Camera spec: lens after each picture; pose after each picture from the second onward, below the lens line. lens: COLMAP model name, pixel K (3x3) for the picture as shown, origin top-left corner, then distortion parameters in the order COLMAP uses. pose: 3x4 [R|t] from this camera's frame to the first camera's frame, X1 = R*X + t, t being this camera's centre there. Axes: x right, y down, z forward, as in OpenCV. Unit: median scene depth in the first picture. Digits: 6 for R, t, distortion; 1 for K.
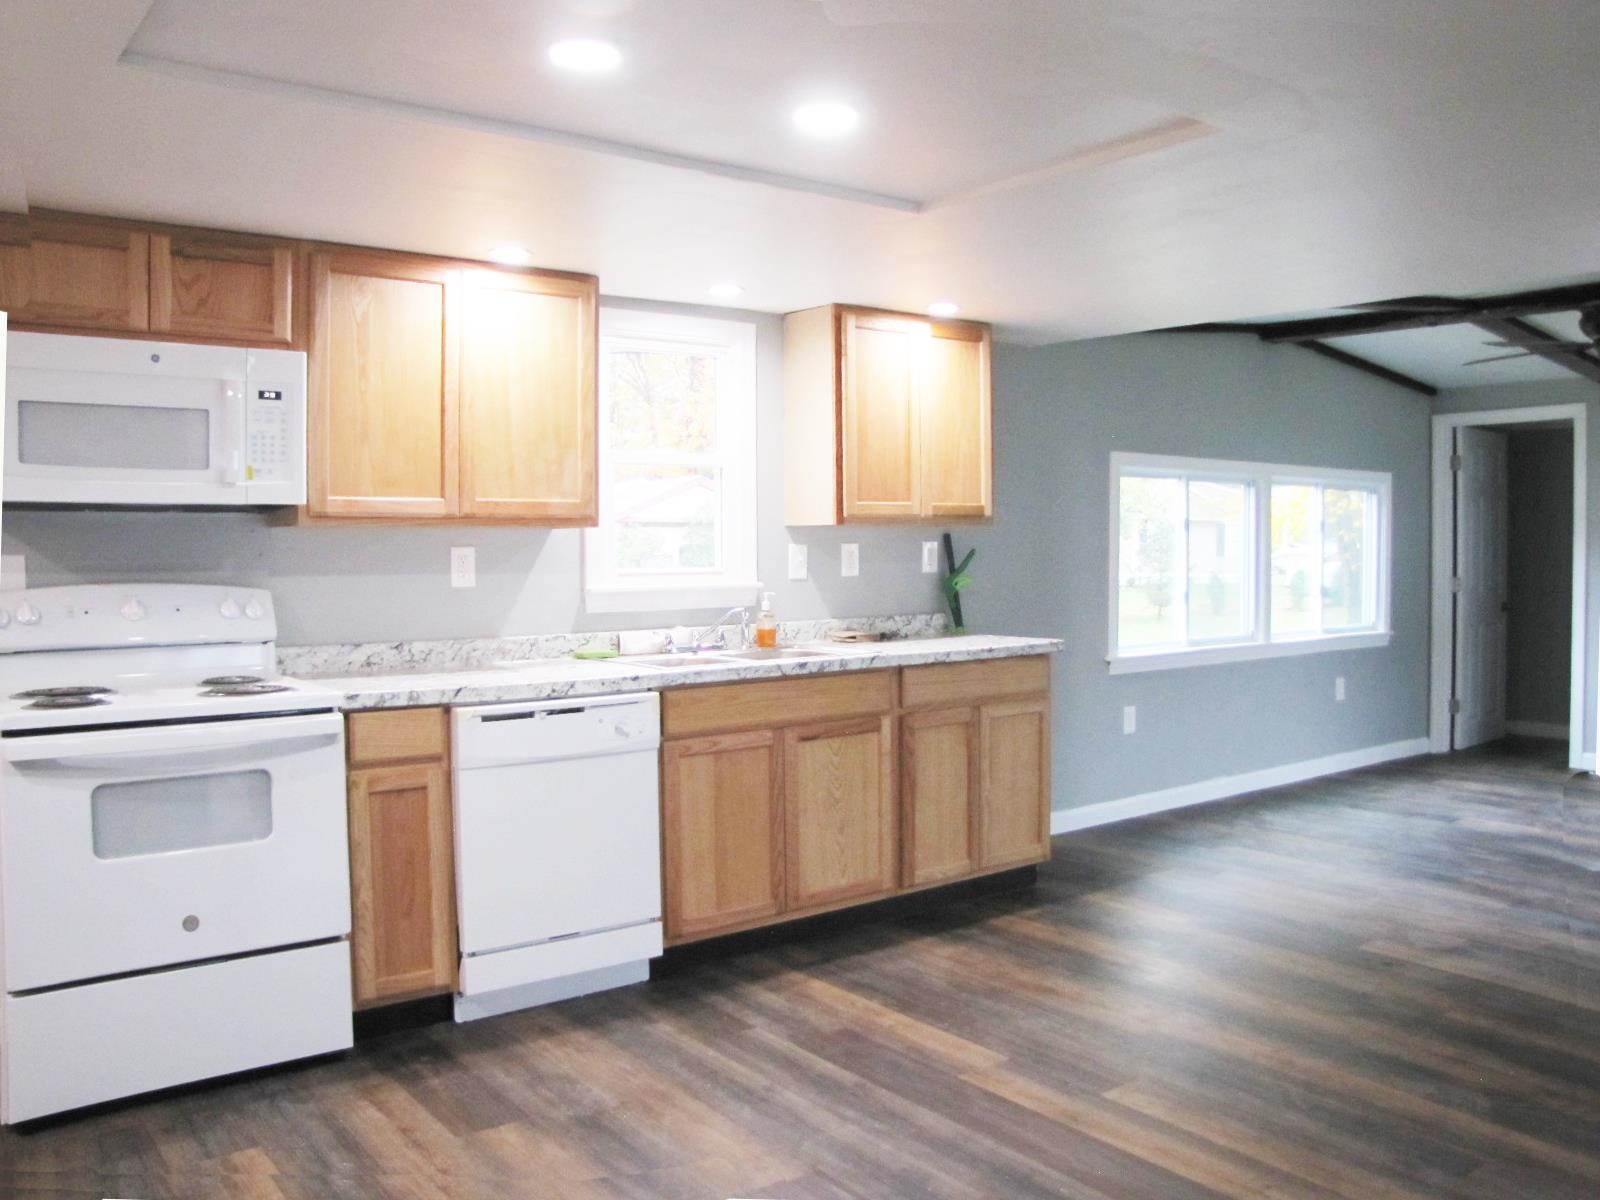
lens RADIAL K [[1337.2, 0, 812.2], [0, 1337.2, 583.2], [0, 0, 1]] dist [-0.187019, 0.163160]
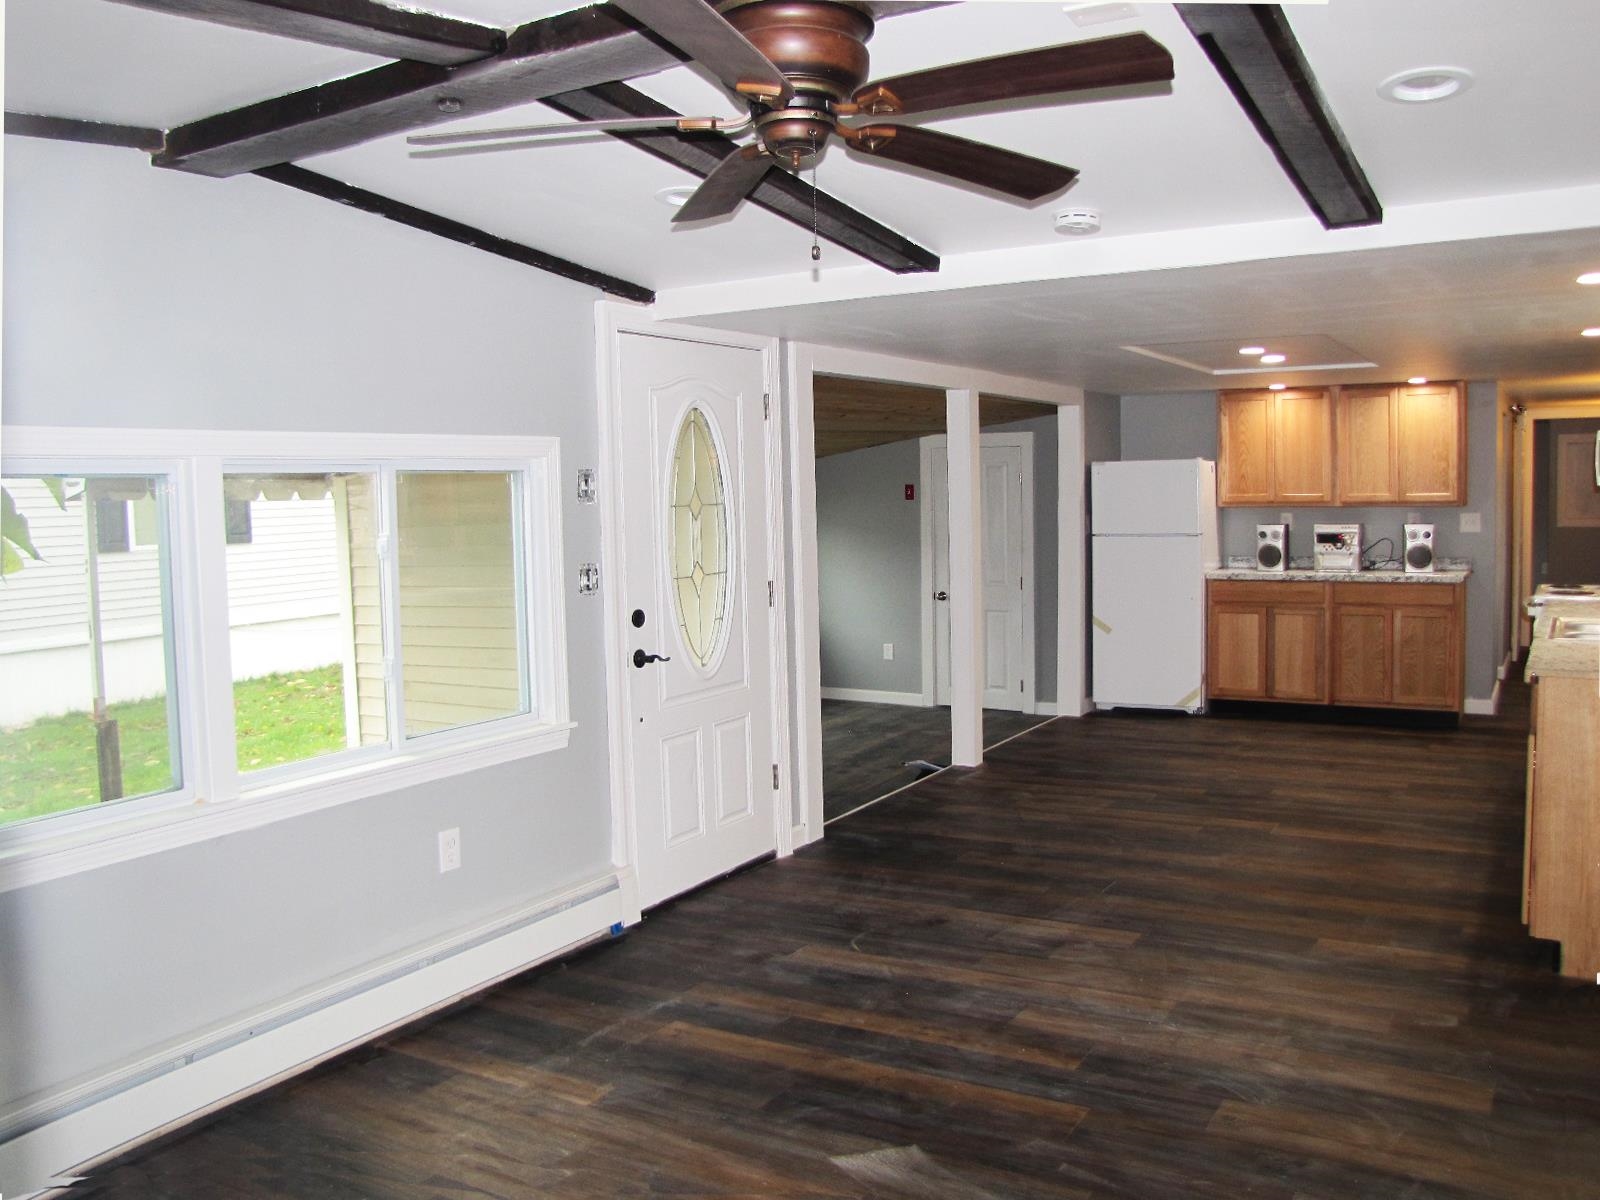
lens RADIAL K [[1337.2, 0, 812.2], [0, 1337.2, 583.2], [0, 0, 1]] dist [-0.187019, 0.163160]
pose [[-0.932054, 0.048931, -0.358999, 1.033794], [0.013037, 0.994726, 0.101733, -0.111567], [0.362084, 0.090141, -0.927777, 1.851020]]
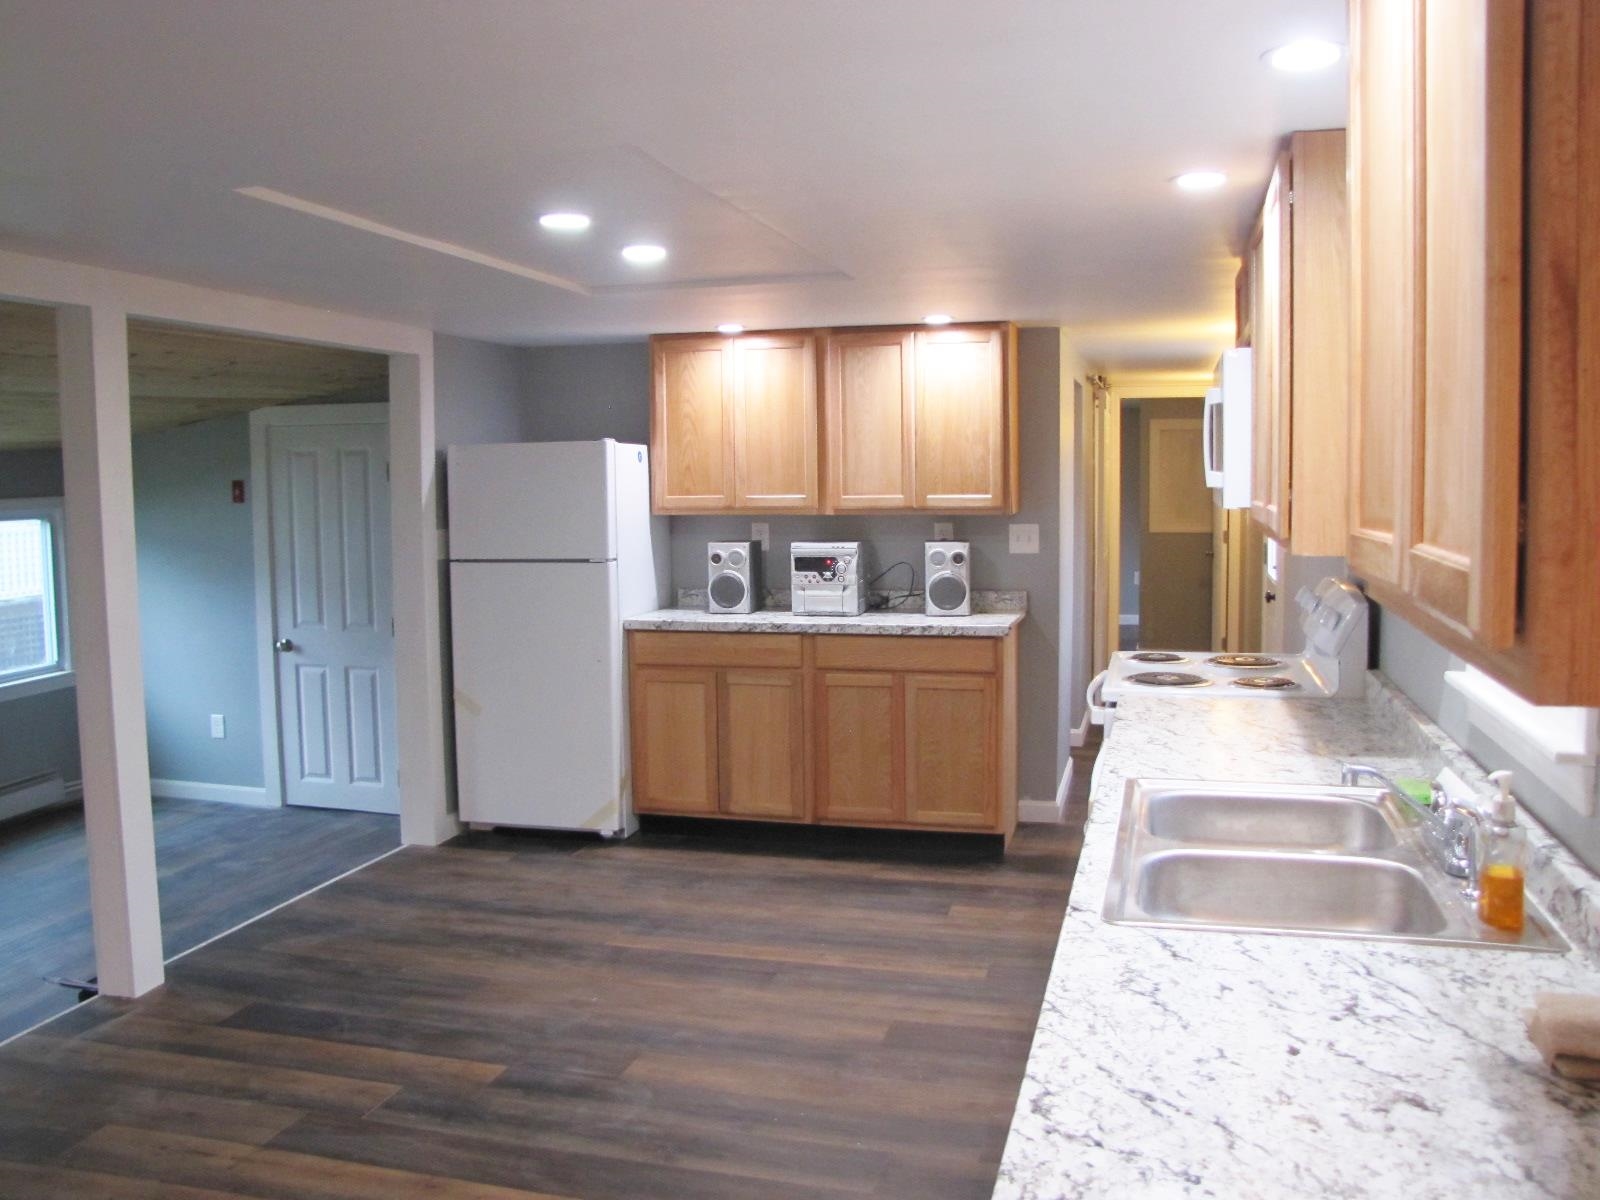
lens RADIAL K [[1337.2, 0, 812.2], [0, 1337.2, 583.2], [0, 0, 1]] dist [-0.187019, 0.163160]
pose [[-0.799620, 0.061259, -0.597373, 0.362090], [-0.005390, 0.994011, 0.109149, -0.091868], [0.600482, 0.090497, -0.794501, 1.327330]]
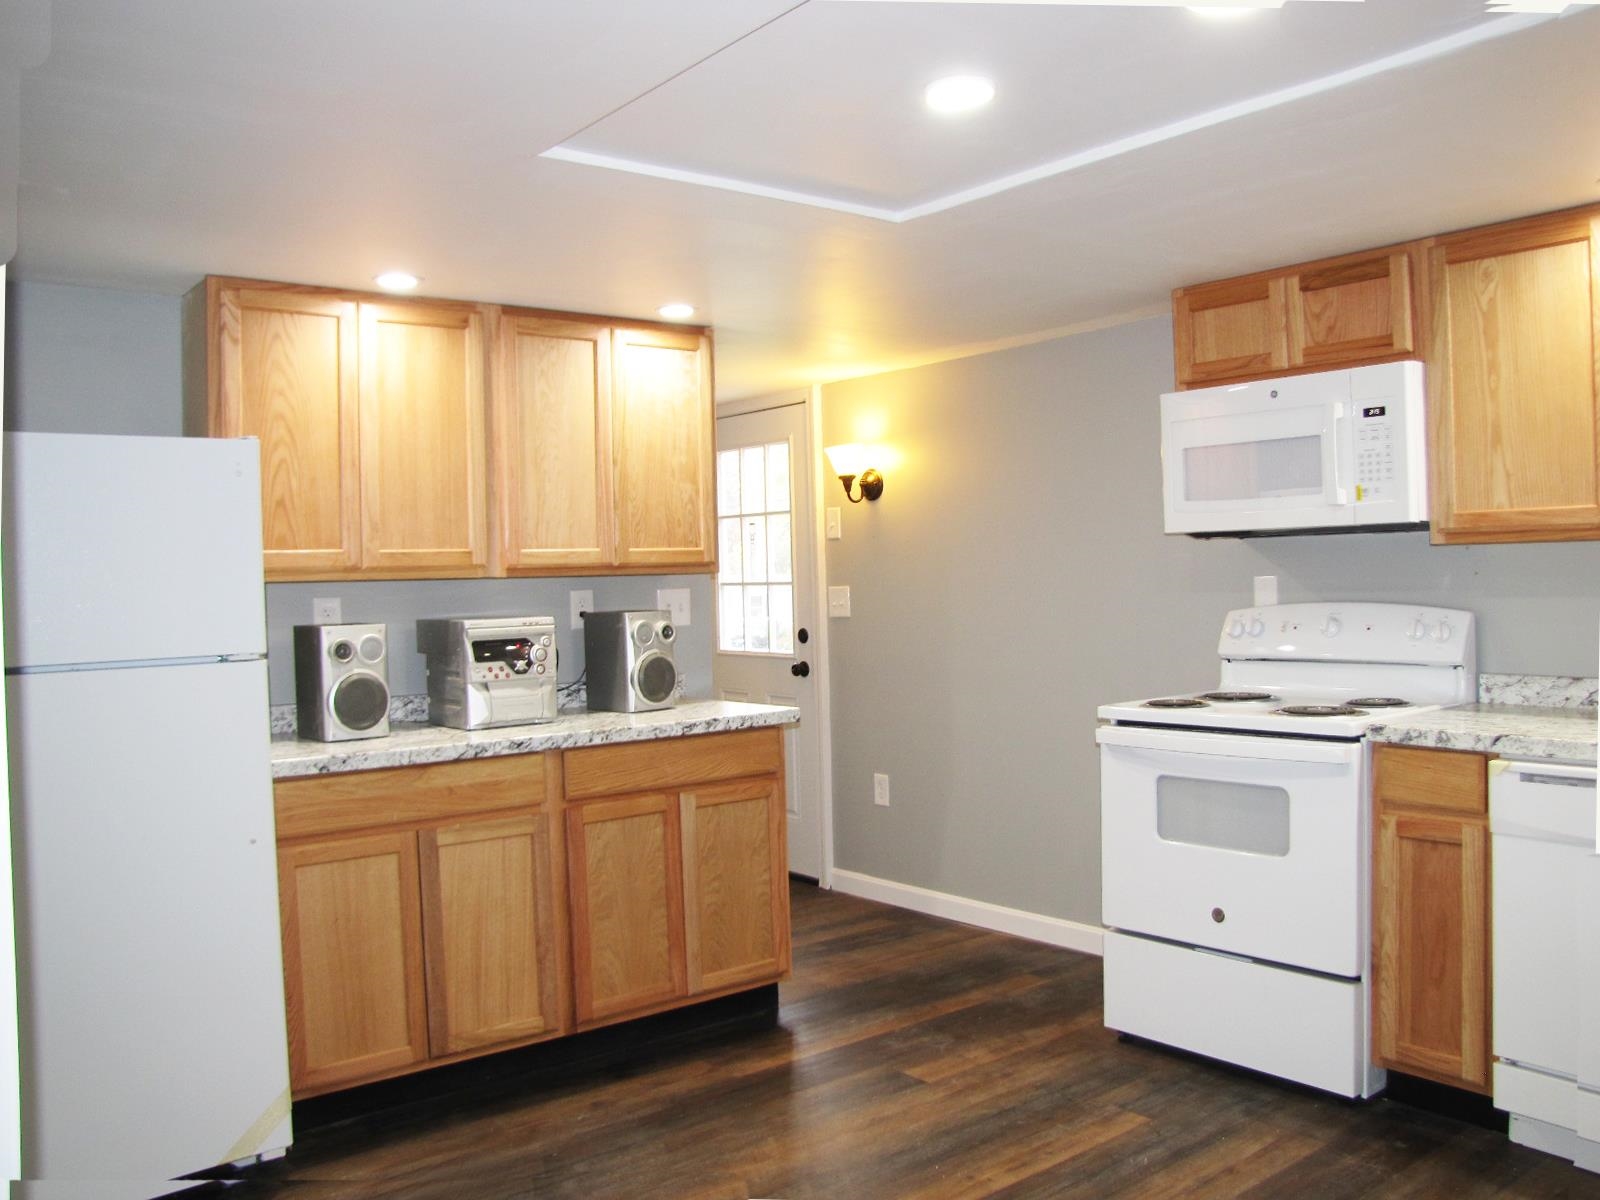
lens RADIAL K [[1337.2, 0, 812.2], [0, 1337.2, 583.2], [0, 0, 1]] dist [-0.187019, 0.163160]
pose [[0.015076, 0.006434, -0.999866, 0.448587], [-0.005526, 0.999965, 0.006352, -0.016570], [0.999871, 0.005430, 0.015111, 0.461803]]
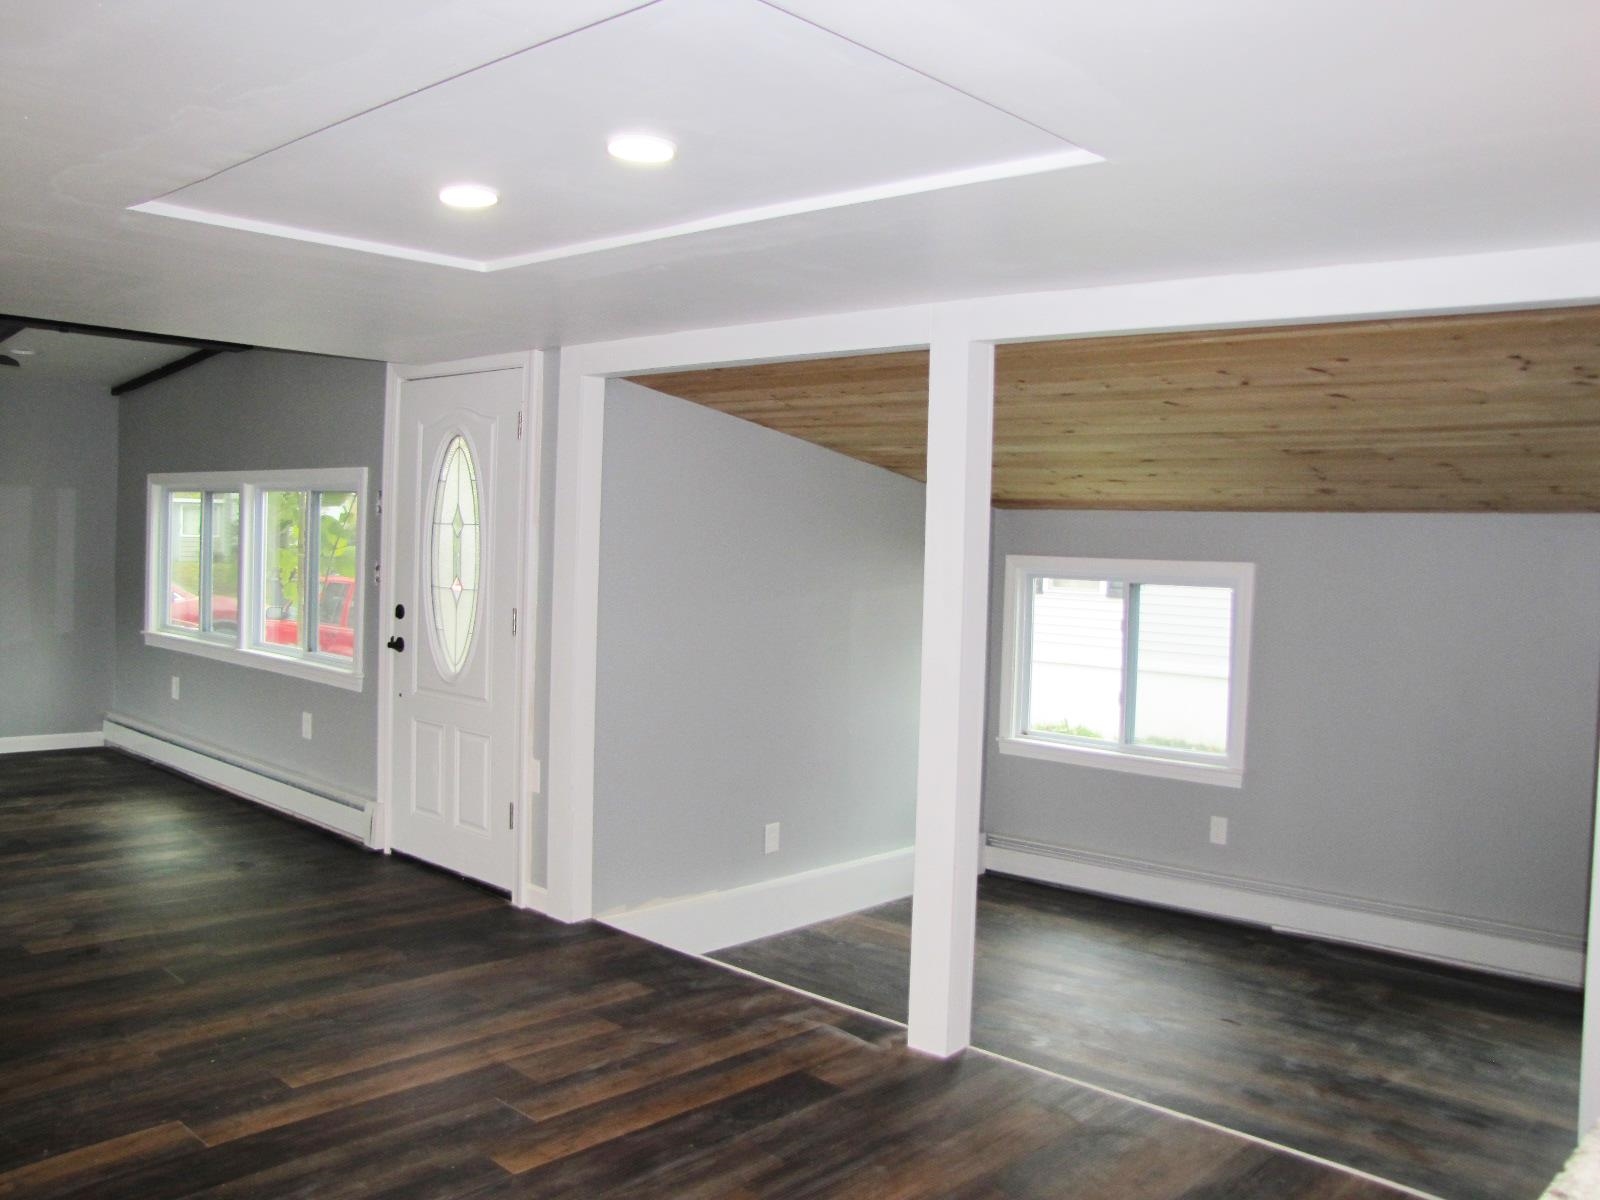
lens RADIAL K [[1337.2, 0, 812.2], [0, 1337.2, 583.2], [0, 0, 1]] dist [-0.187019, 0.163160]
pose [[-0.171420, -0.041462, 0.984325, -0.661220], [-0.002785, 0.999130, 0.041601, -0.055987], [-0.985194, 0.004390, -0.171387, 0.555560]]
